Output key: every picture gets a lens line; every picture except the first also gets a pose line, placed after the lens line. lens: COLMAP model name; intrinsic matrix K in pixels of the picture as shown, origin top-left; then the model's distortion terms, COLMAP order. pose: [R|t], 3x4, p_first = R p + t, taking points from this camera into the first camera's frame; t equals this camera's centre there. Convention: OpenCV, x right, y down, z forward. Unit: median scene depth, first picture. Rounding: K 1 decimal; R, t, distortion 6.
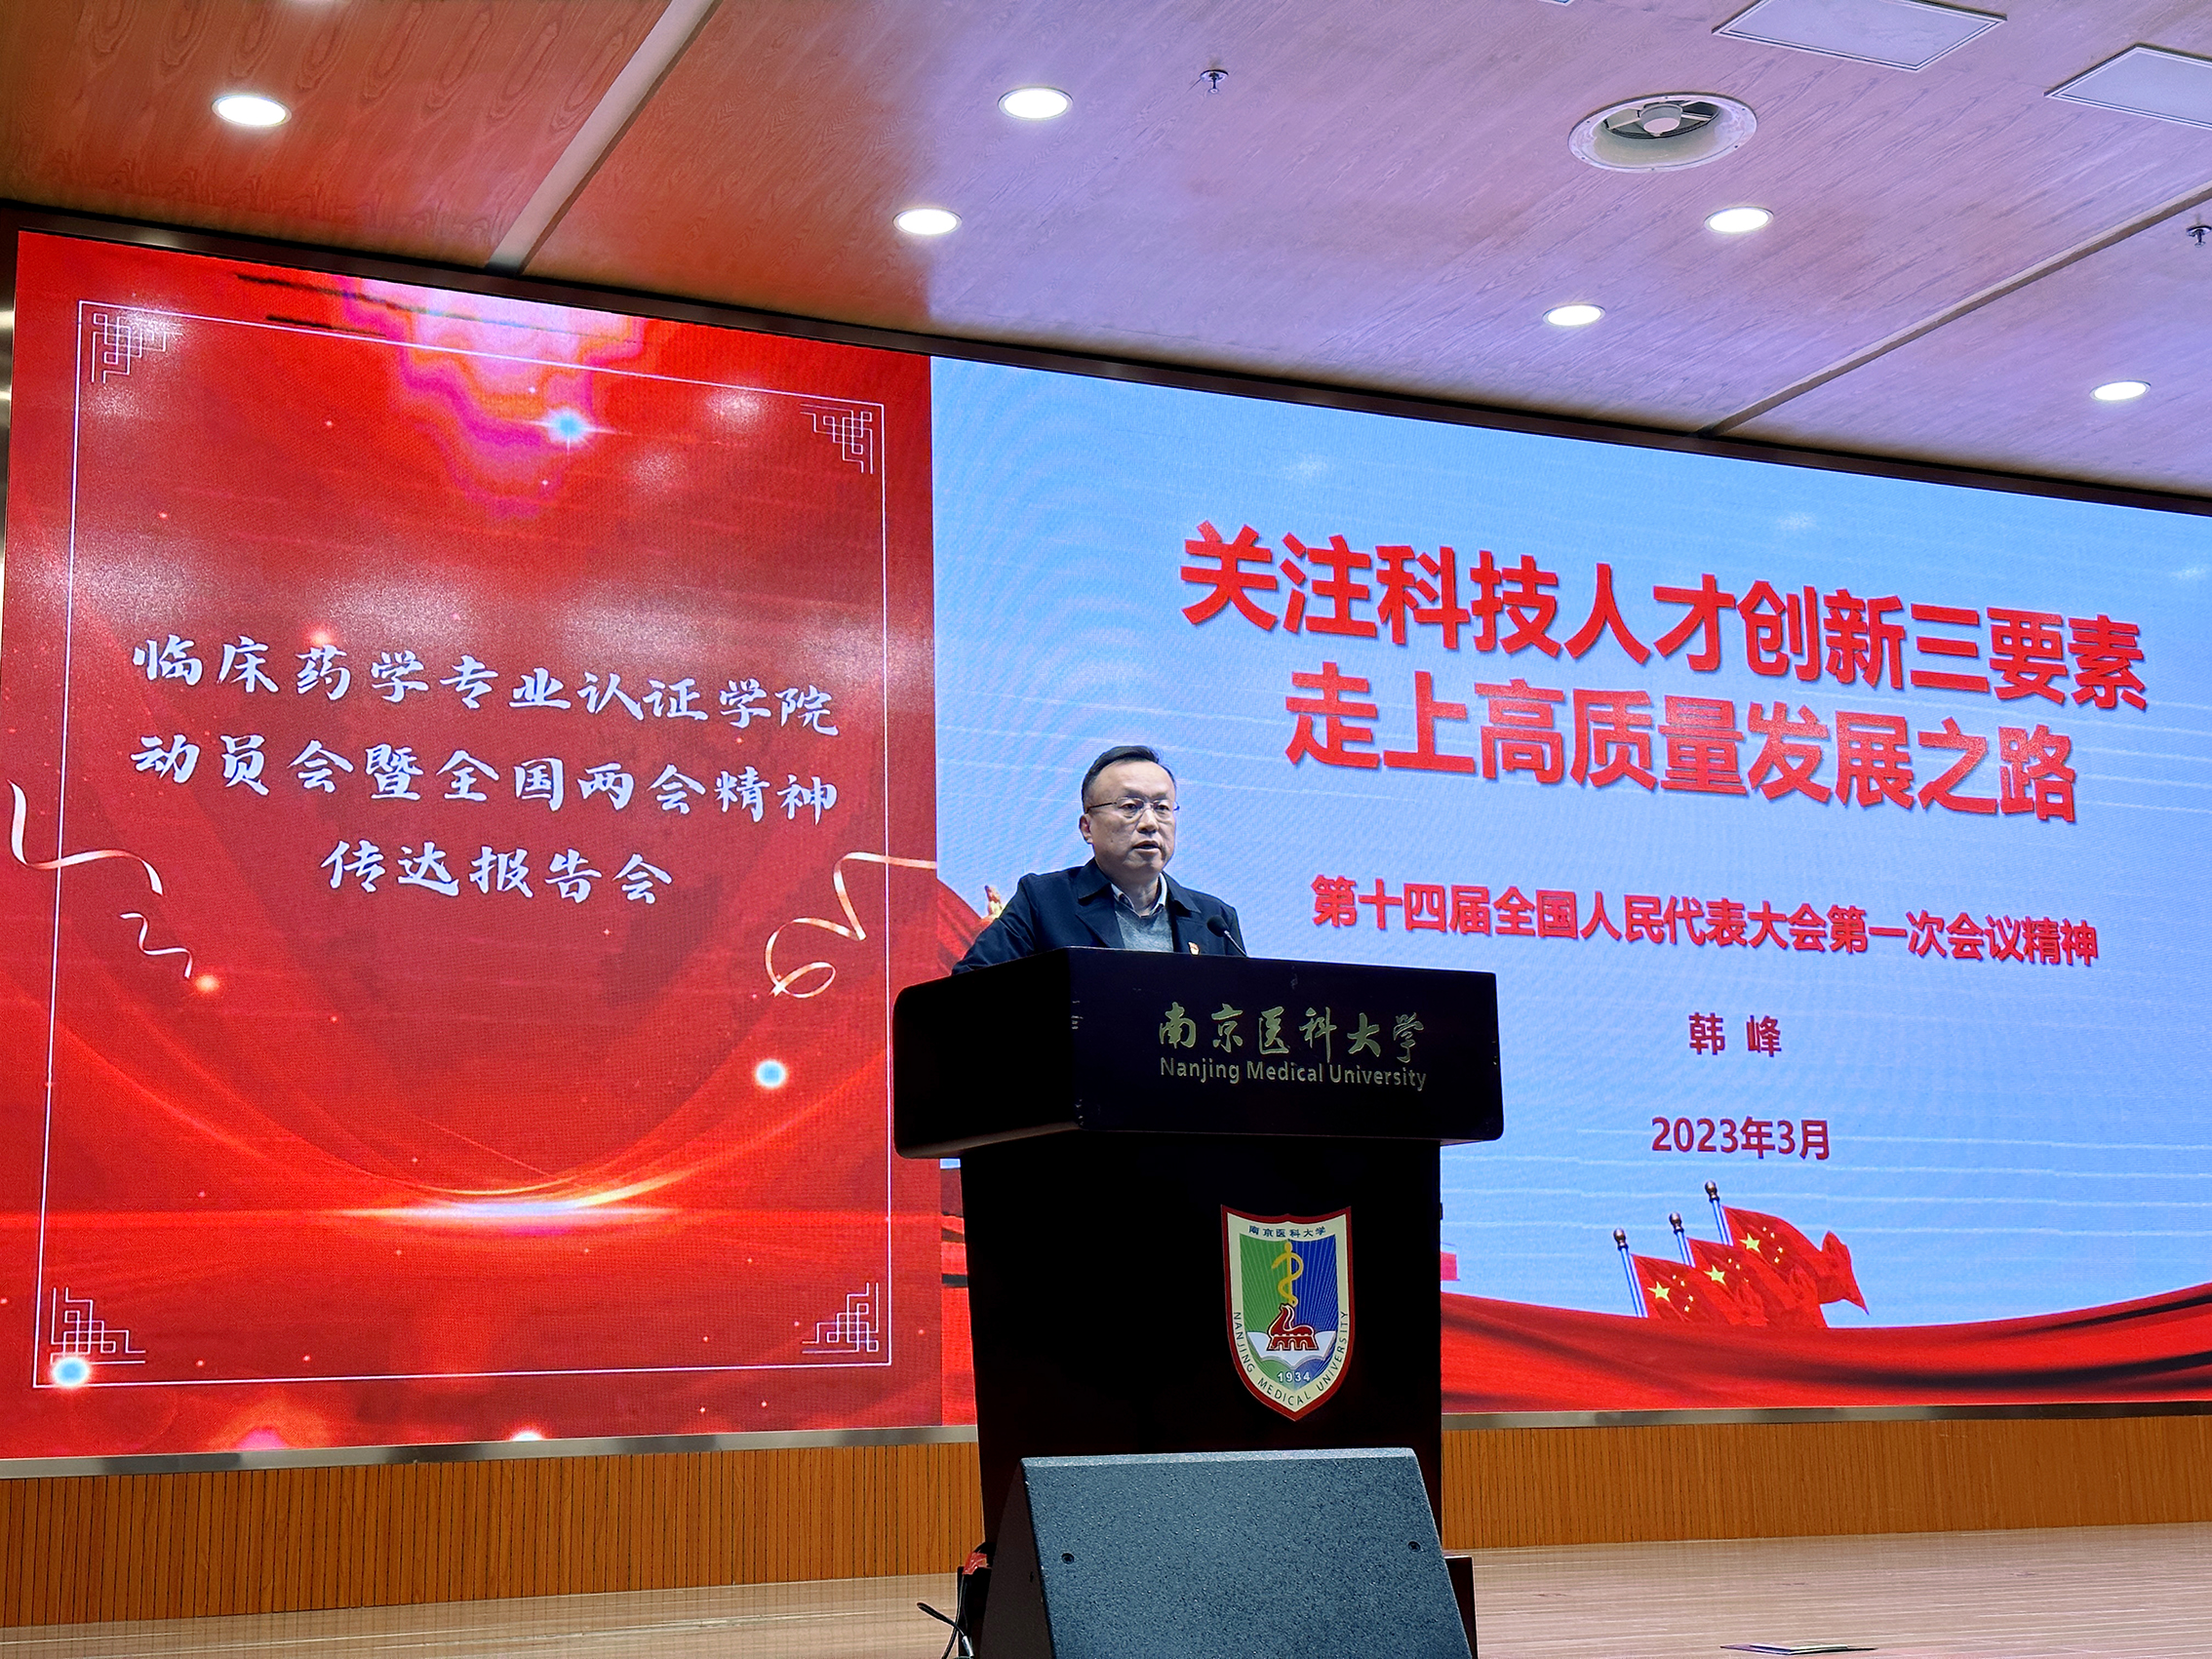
lens RADIAL K [[3073.9, 0, 1121.5], [0, 3073.9, 820.8], [0, 0, 1]] dist [0.115338, 0.000000]
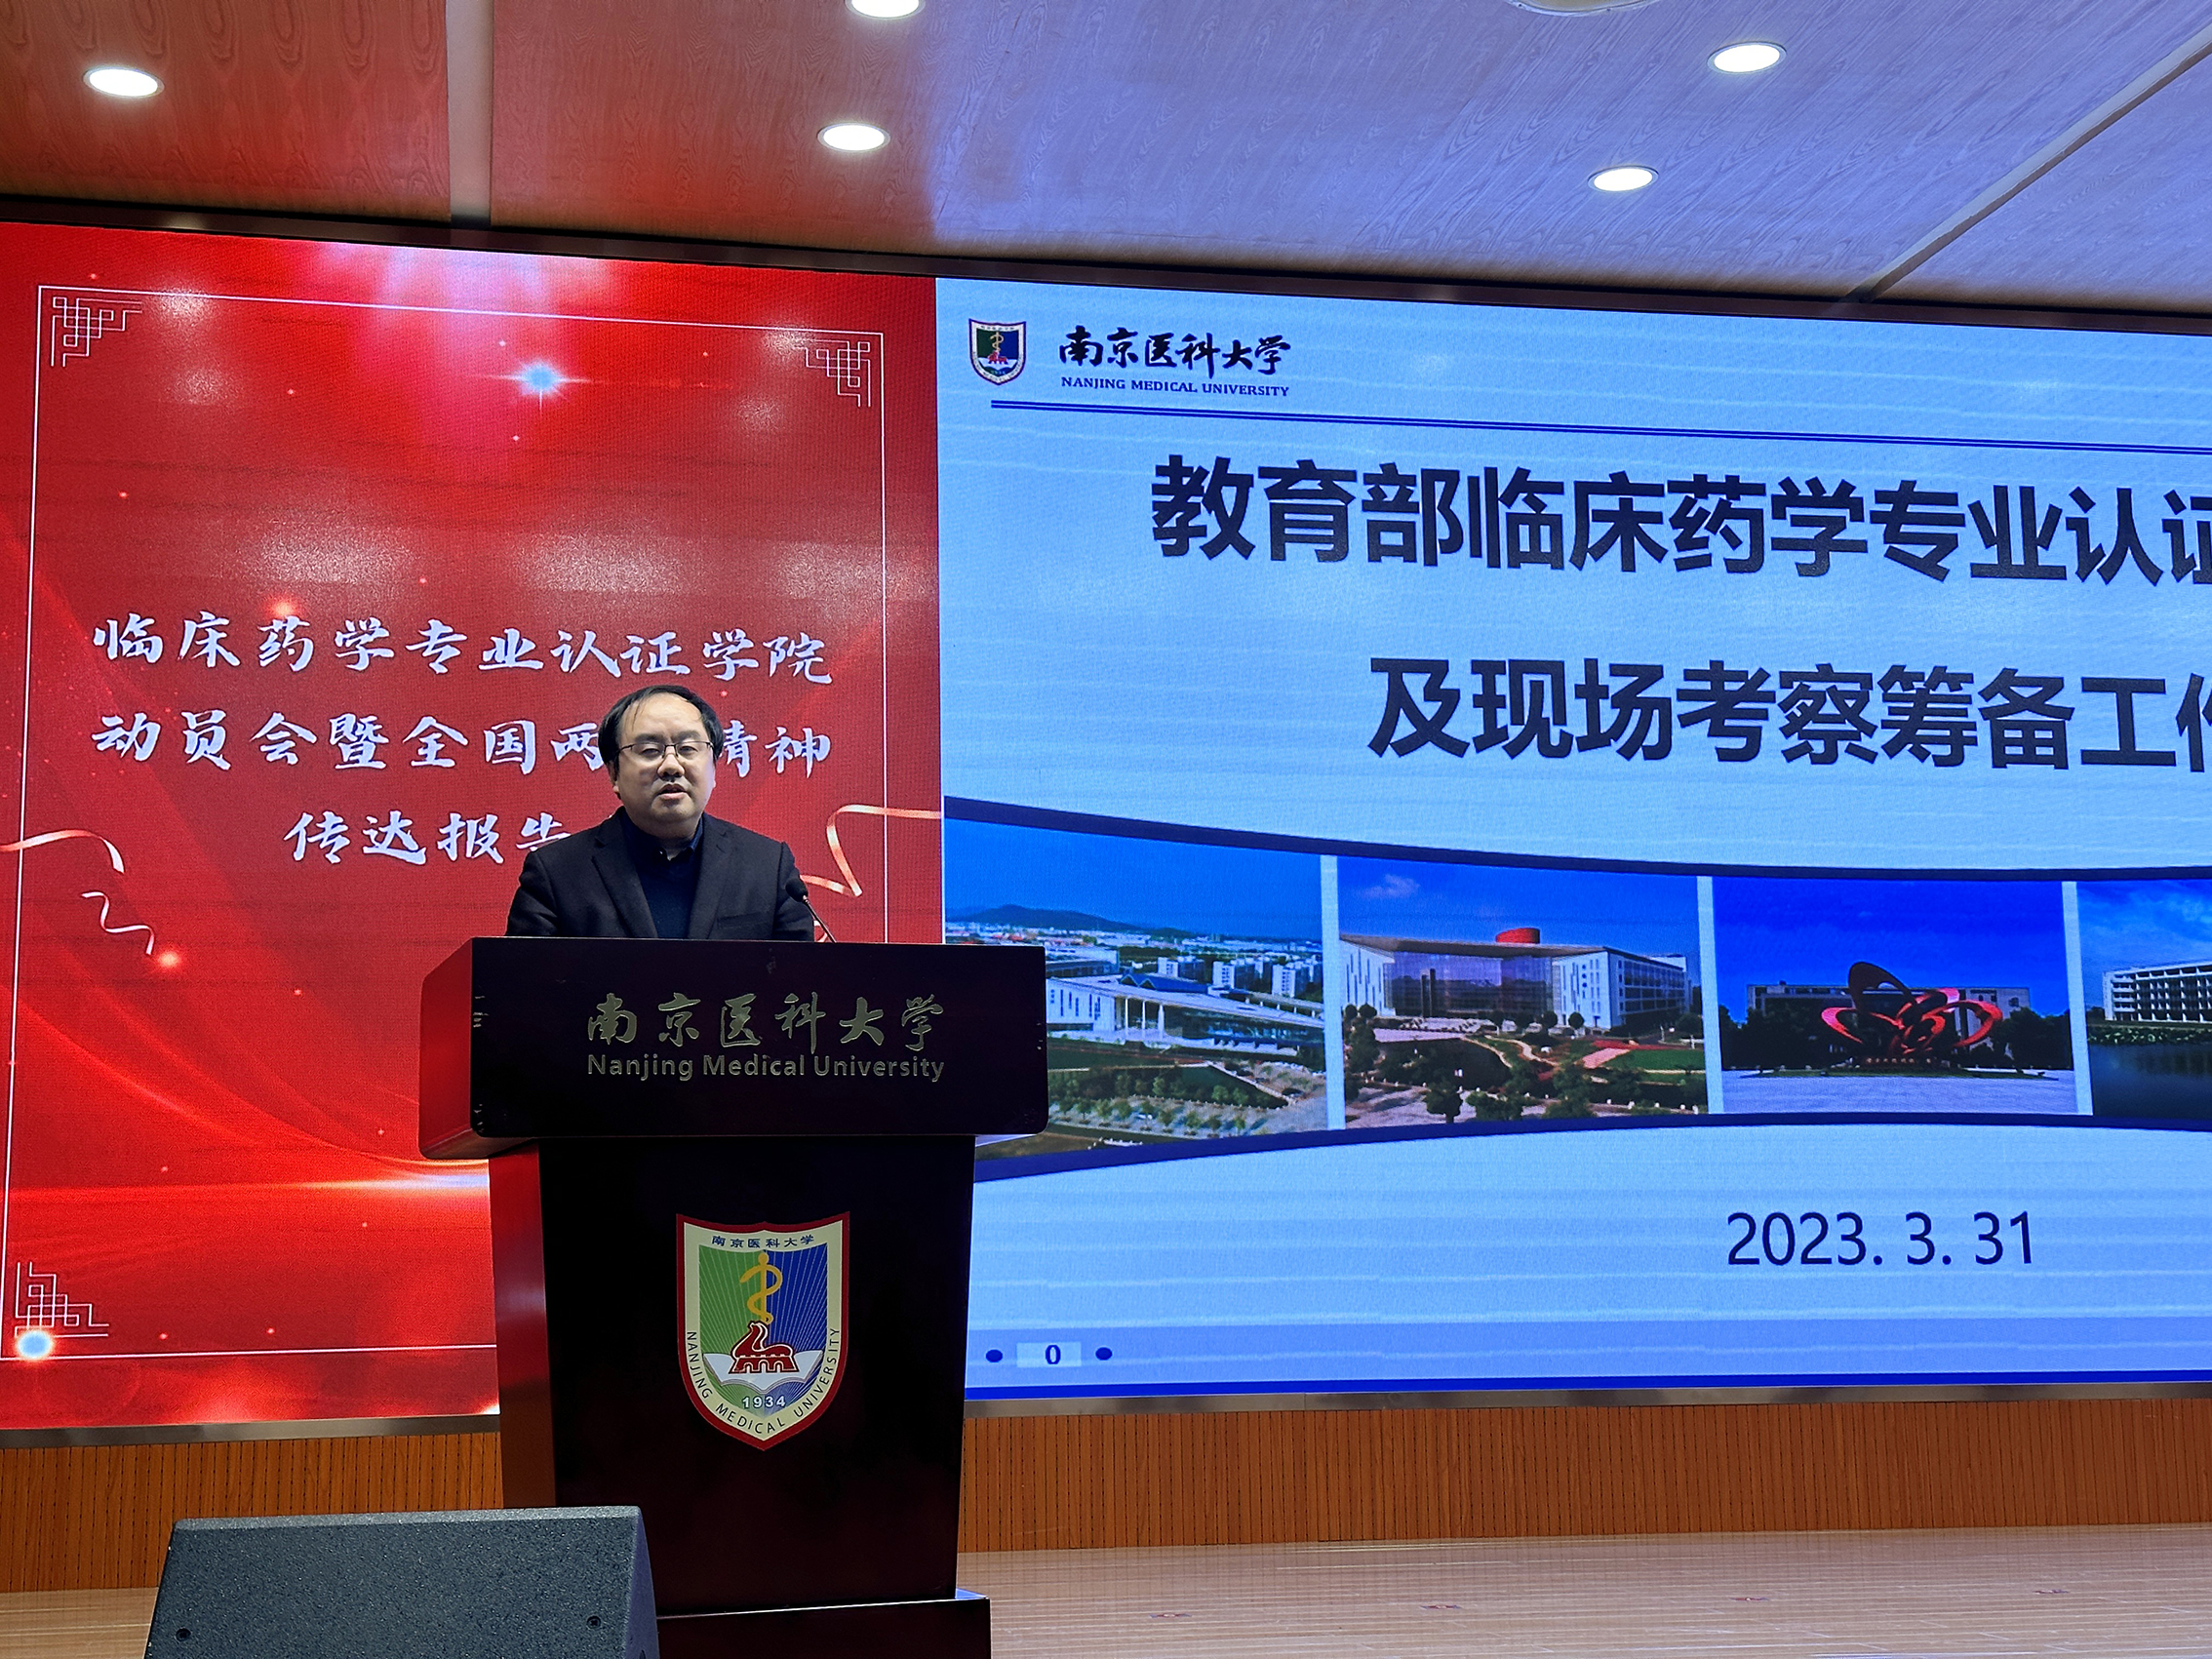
lens RADIAL K [[3073.9, 0, 1100.1], [0, 3073.9, 836.9], [0, 0, 1]] dist [0.115338, 0.000000]
pose [[0.971870, -0.029984, -0.233601, 0.213461], [0.037821, 0.998859, 0.029144, -0.004797], [0.232461, -0.037159, 0.971896, 0.085203]]
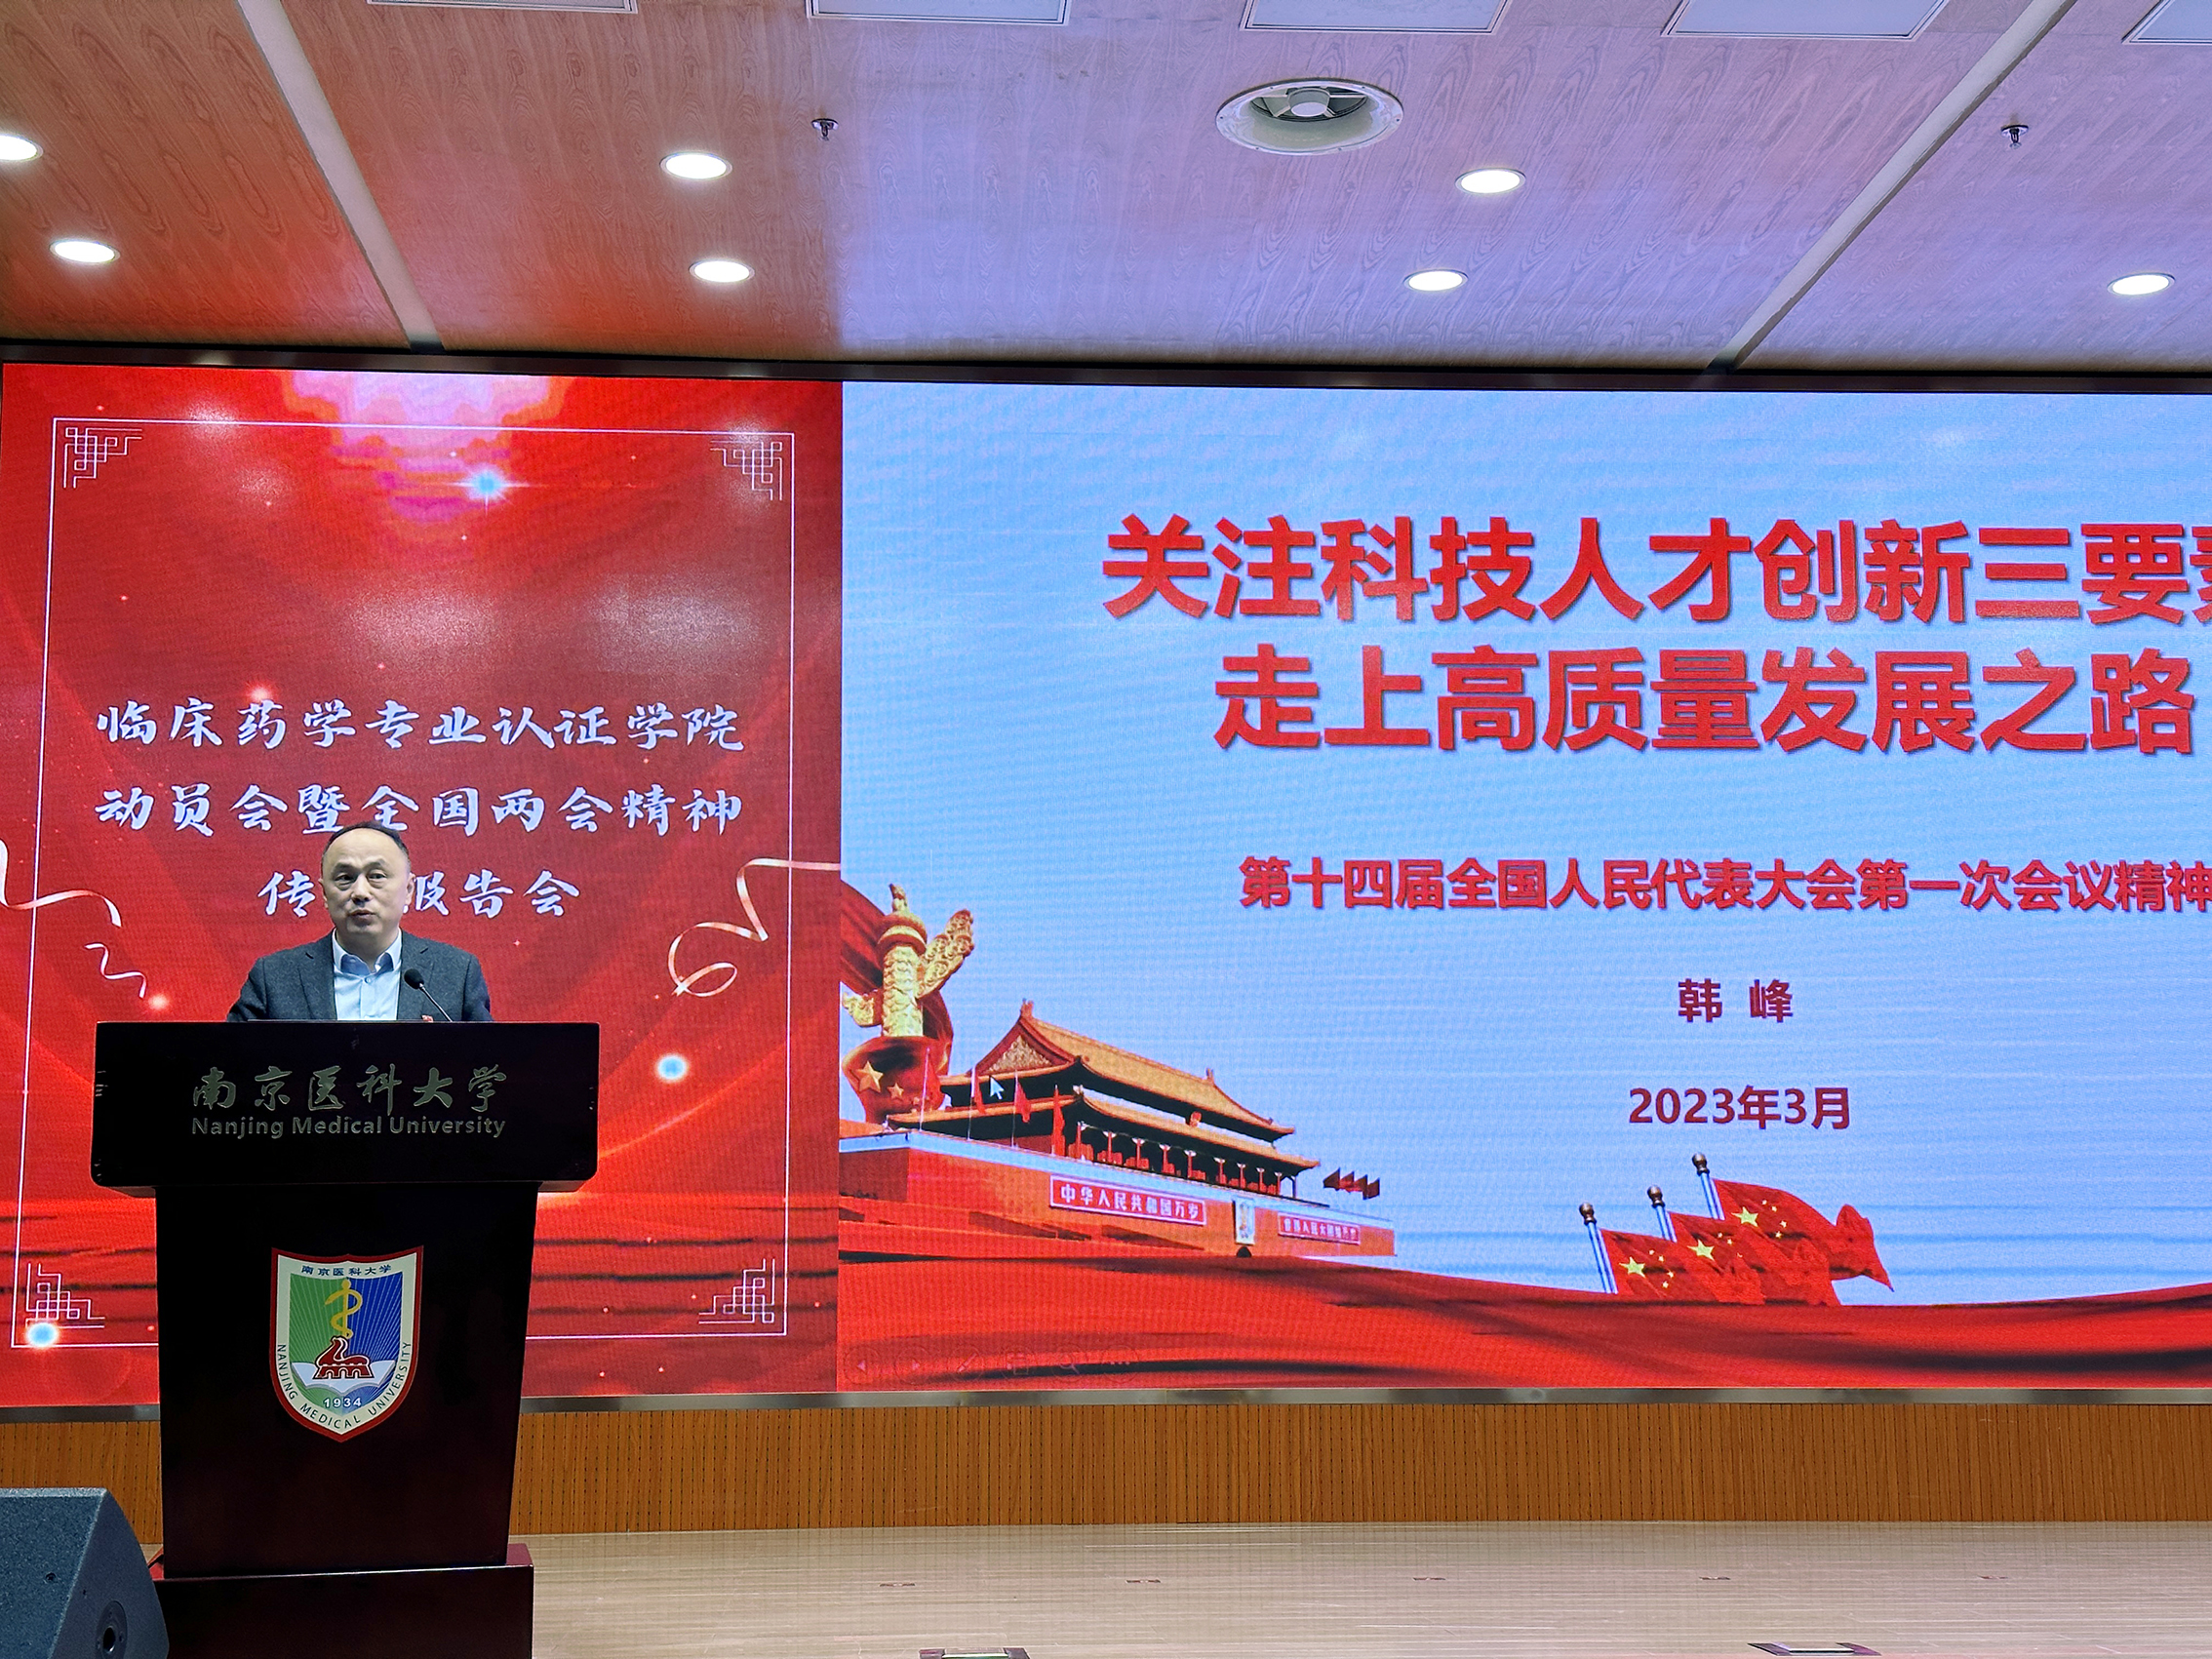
lens RADIAL K [[3073.9, 0, 1112.7], [0, 3073.9, 844.6], [0, 0, 1]] dist [0.115338, 0.000000]
pose [[0.932654, -0.036580, -0.358912, 0.415403], [0.051802, 0.998116, 0.032882, -0.023656], [0.357033, -0.049260, 0.932792, 0.042470]]
